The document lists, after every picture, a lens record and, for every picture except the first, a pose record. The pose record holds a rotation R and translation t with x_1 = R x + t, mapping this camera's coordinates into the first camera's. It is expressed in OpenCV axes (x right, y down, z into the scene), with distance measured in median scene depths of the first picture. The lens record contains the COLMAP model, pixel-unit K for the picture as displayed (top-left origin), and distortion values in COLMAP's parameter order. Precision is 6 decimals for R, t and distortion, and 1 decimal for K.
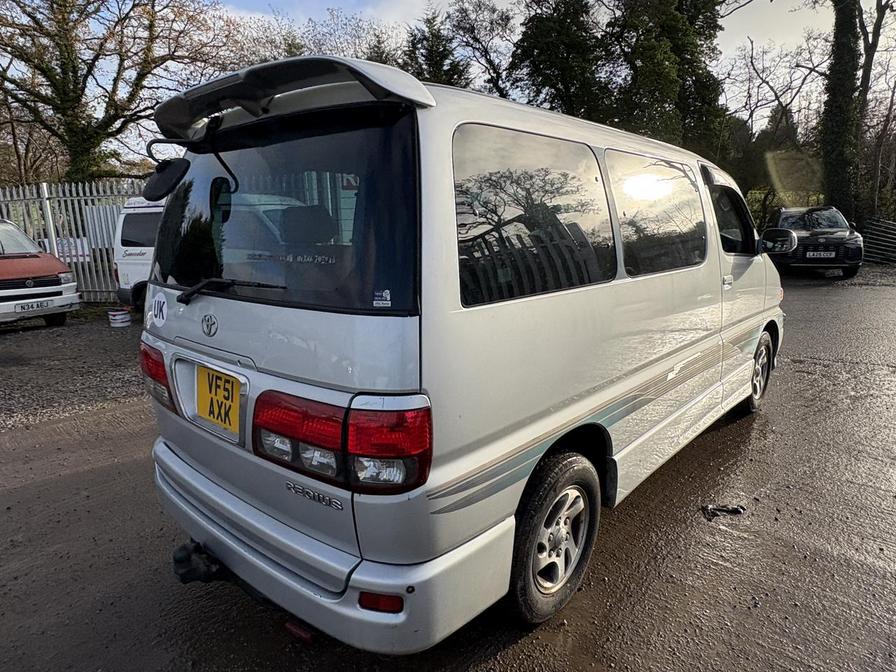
lens RADIAL K [[546.9, 0, 450.4], [0, 546.9, 334.9], [0, 0, 1]] dist [0.003810, -0.000614]
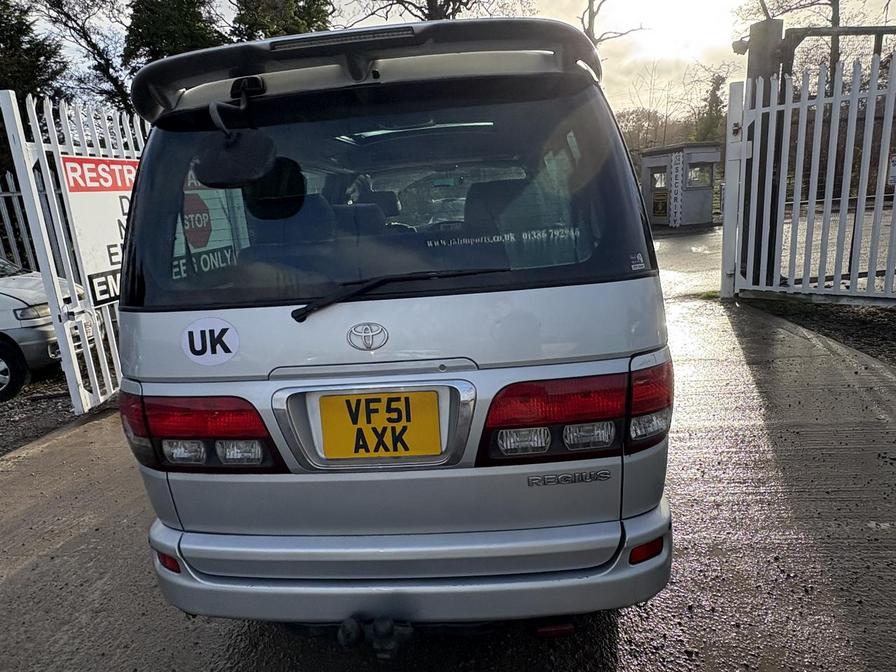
lens RADIAL K [[546.9, 0, 451.8], [0, 546.9, 333.8], [0, 0, 1]] dist [0.003810, -0.000614]
pose [[0.801599, -0.184870, 0.568562, -0.760073], [0.187520, 0.980747, 0.054516, -0.040179], [-0.567694, 0.062917, 0.820832, 0.256059]]
